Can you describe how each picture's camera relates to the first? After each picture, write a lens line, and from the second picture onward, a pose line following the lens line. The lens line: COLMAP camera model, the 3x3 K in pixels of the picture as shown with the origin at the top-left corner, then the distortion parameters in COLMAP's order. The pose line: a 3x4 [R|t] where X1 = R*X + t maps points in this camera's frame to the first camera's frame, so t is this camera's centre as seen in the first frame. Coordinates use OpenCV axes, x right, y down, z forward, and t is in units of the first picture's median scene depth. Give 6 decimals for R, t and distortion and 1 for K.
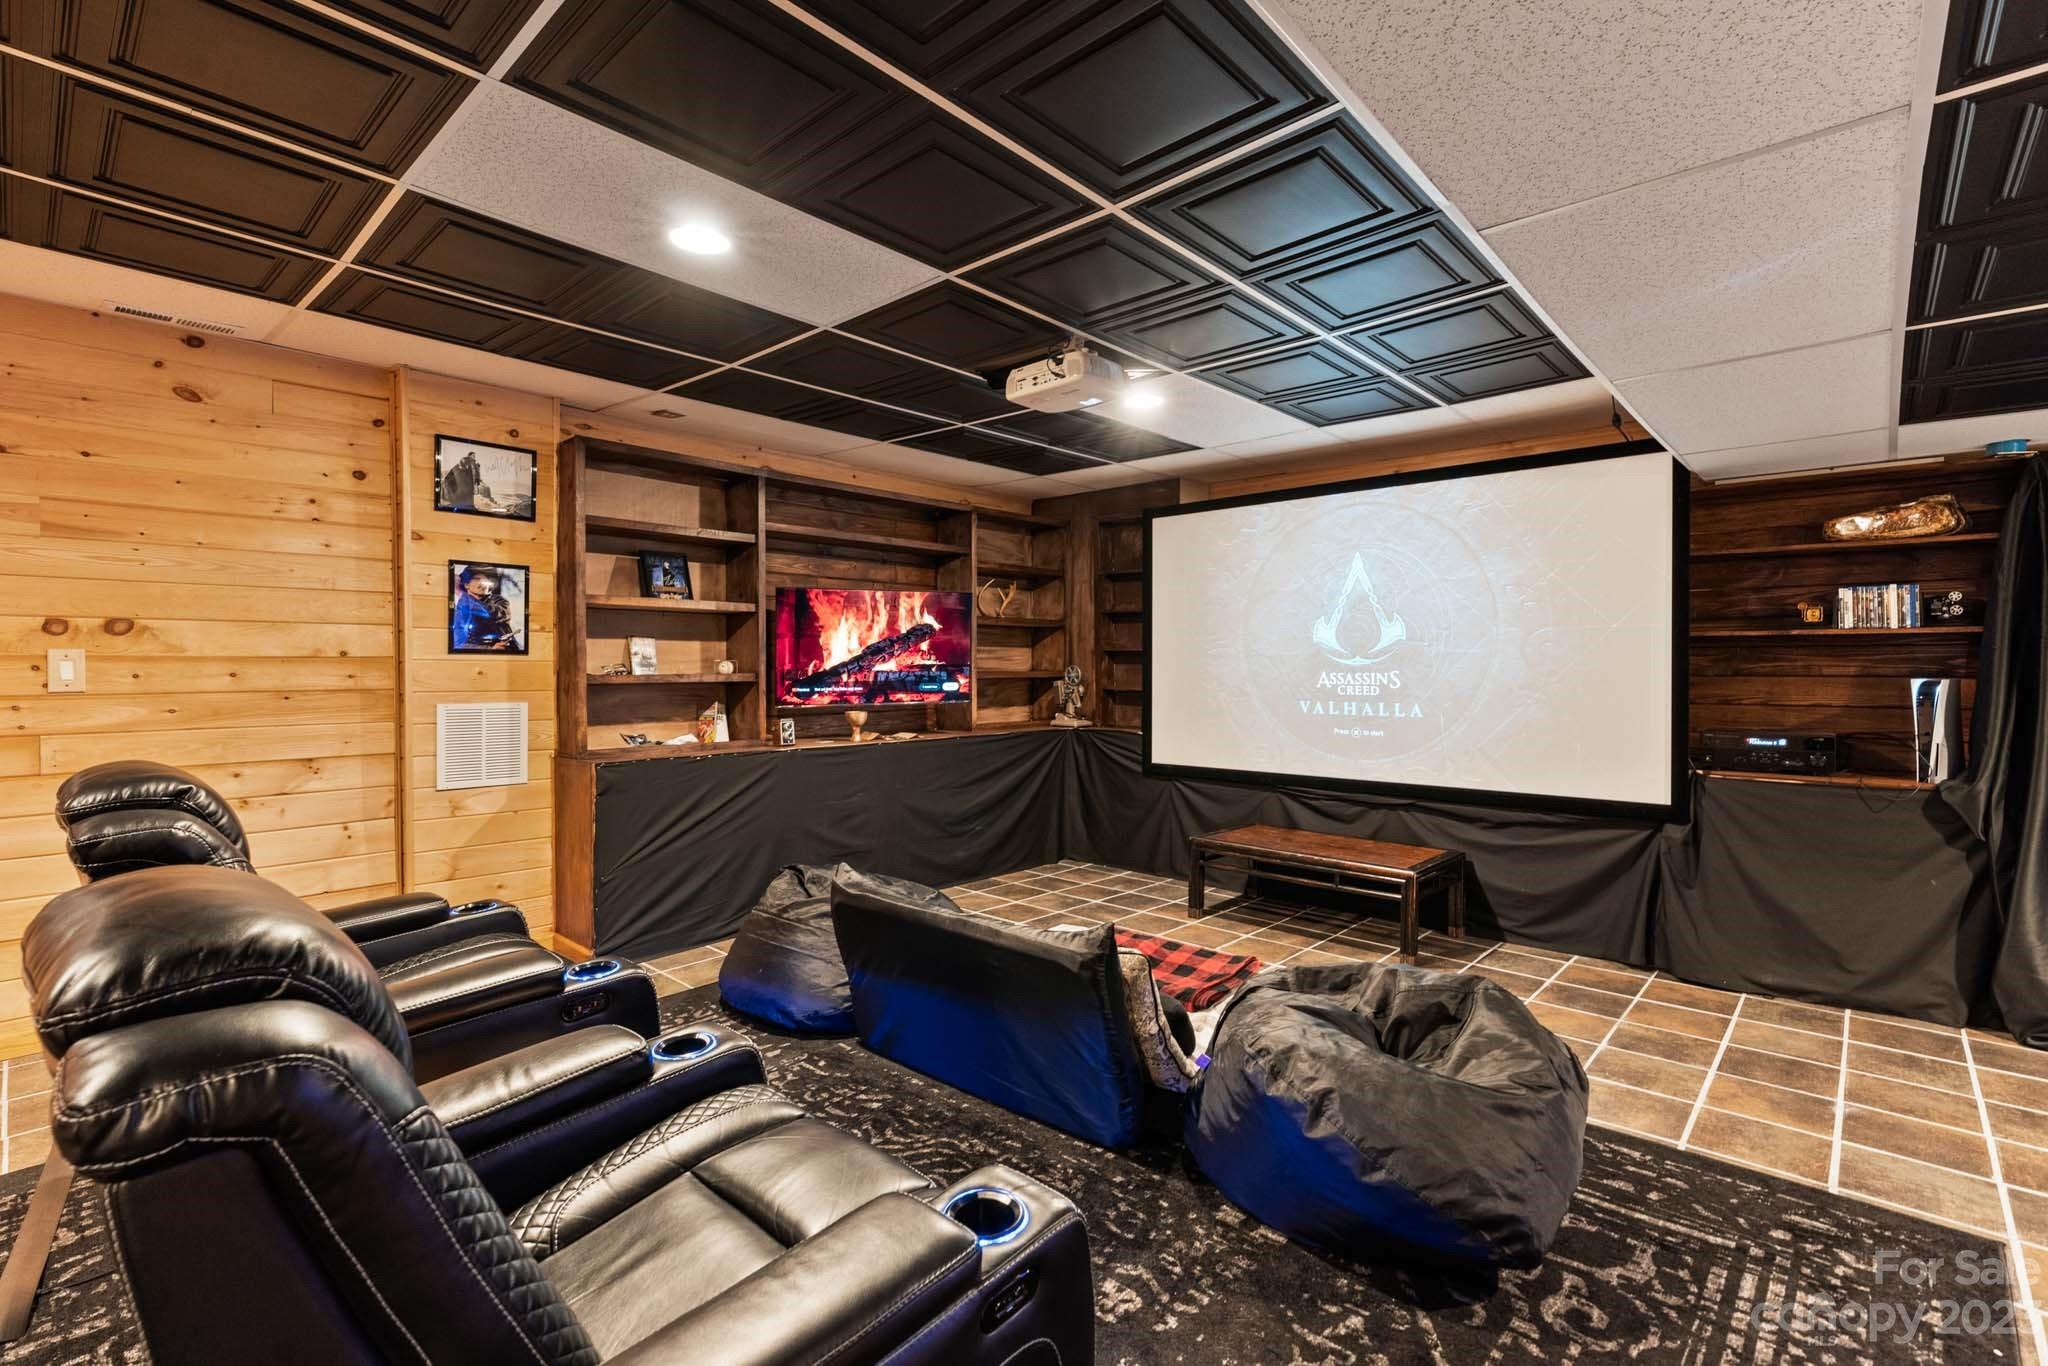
lens RADIAL K [[958.8, 0, 1029.2], [0, 958.8, 674.4], [0, 0, 1]] dist [-0.003872, 0.001736]
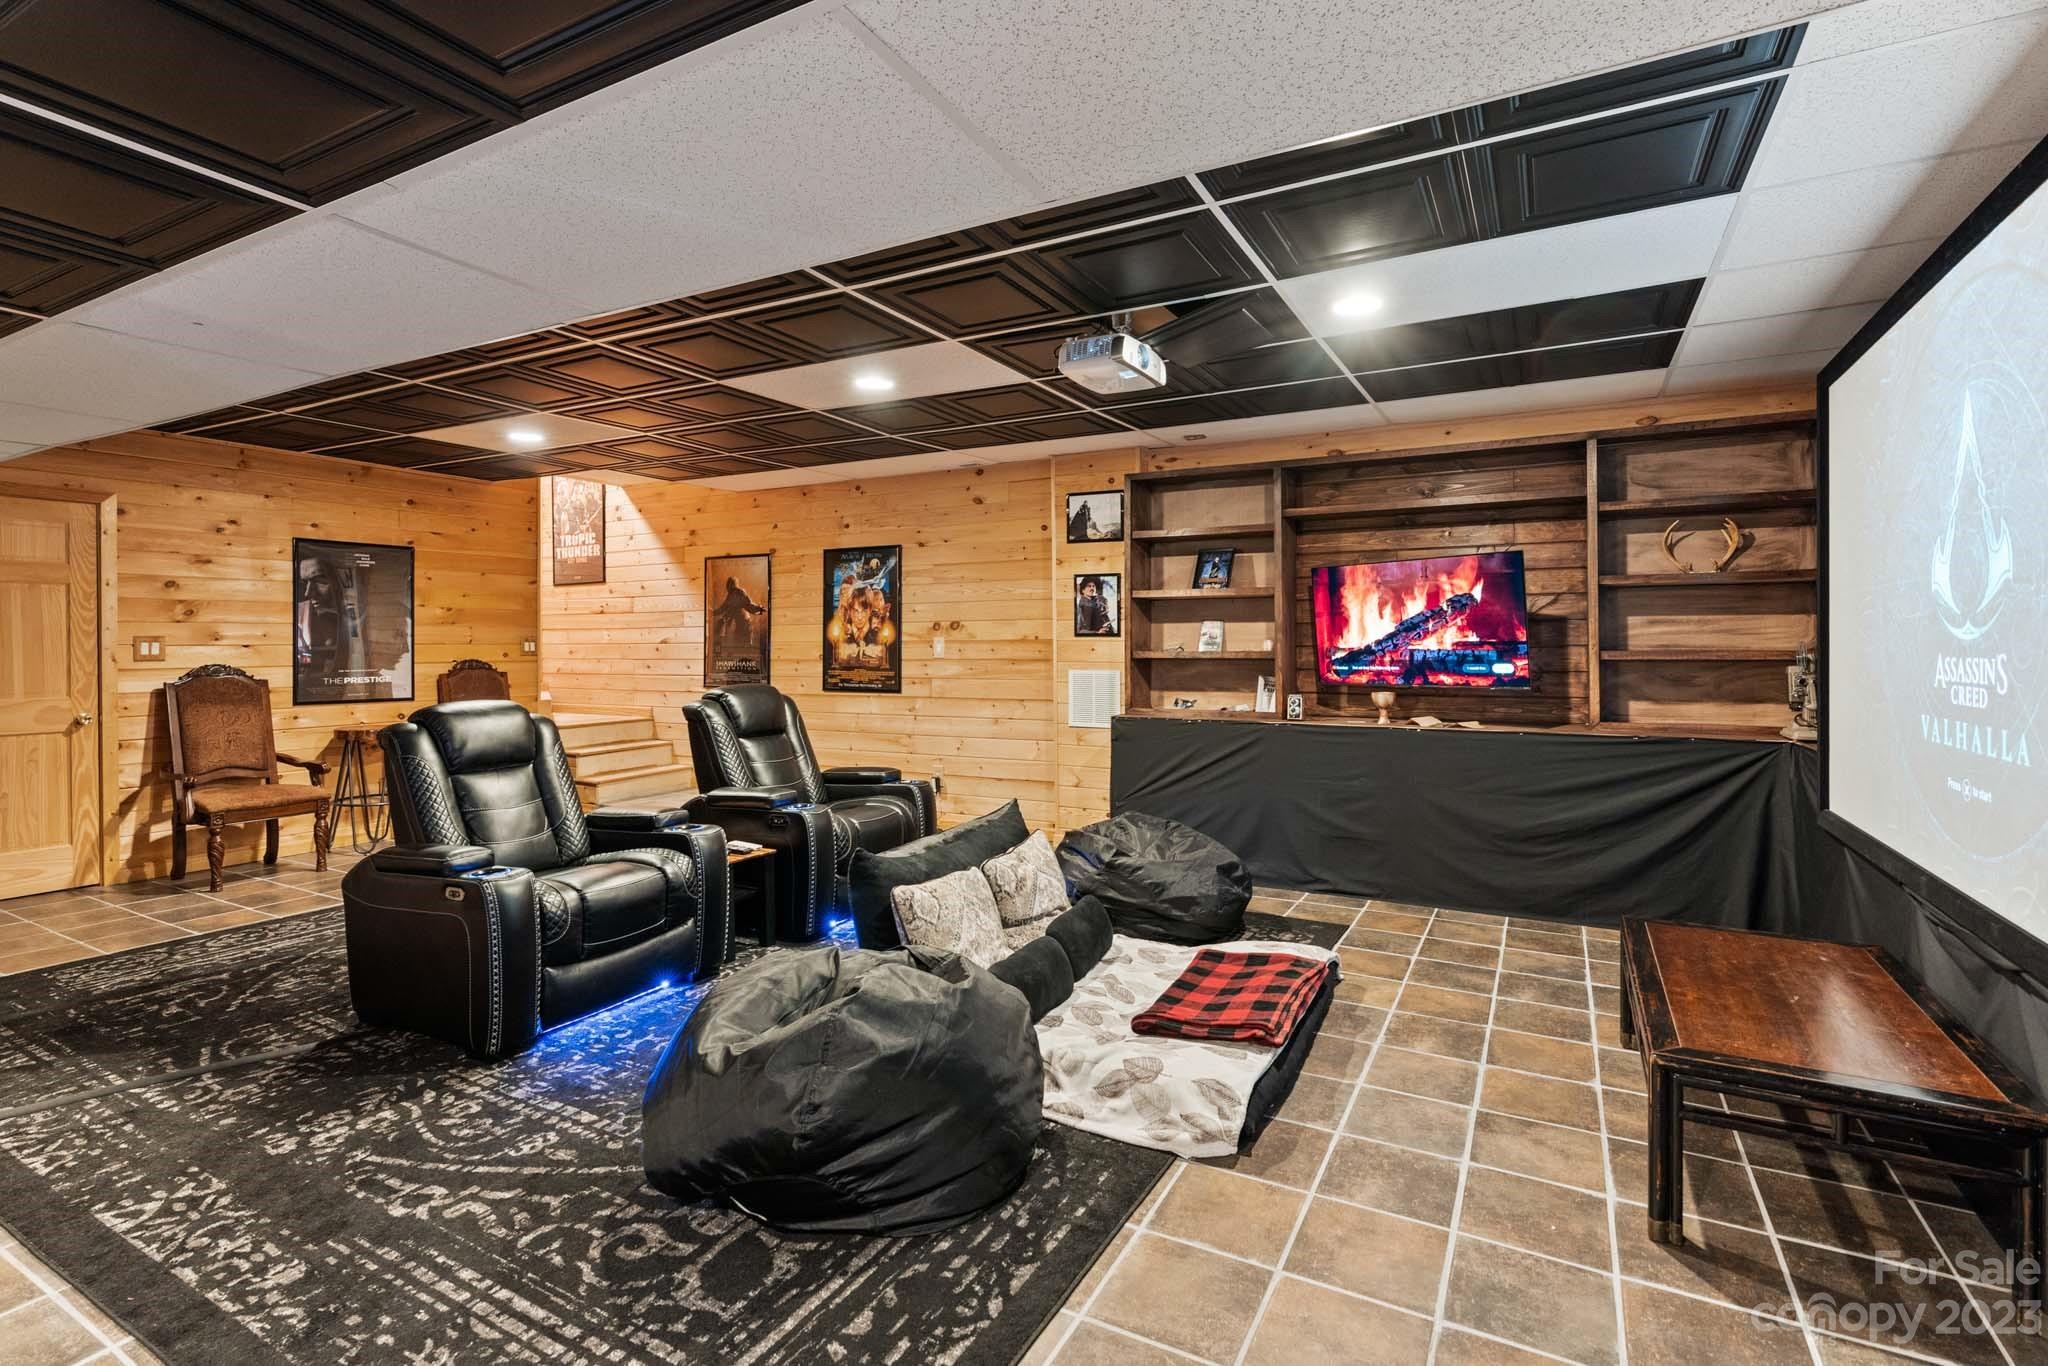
lens RADIAL K [[957.2, 0, 1027.7], [0, 957.2, 659.8], [0, 0, 1]] dist [-0.002420, 0.000456]
pose [[0.217519, 0.015147, -0.975939, 0.797576], [-0.003958, 0.999885, 0.014636, -0.006463], [0.976048, 0.000679, 0.217554, 0.553454]]
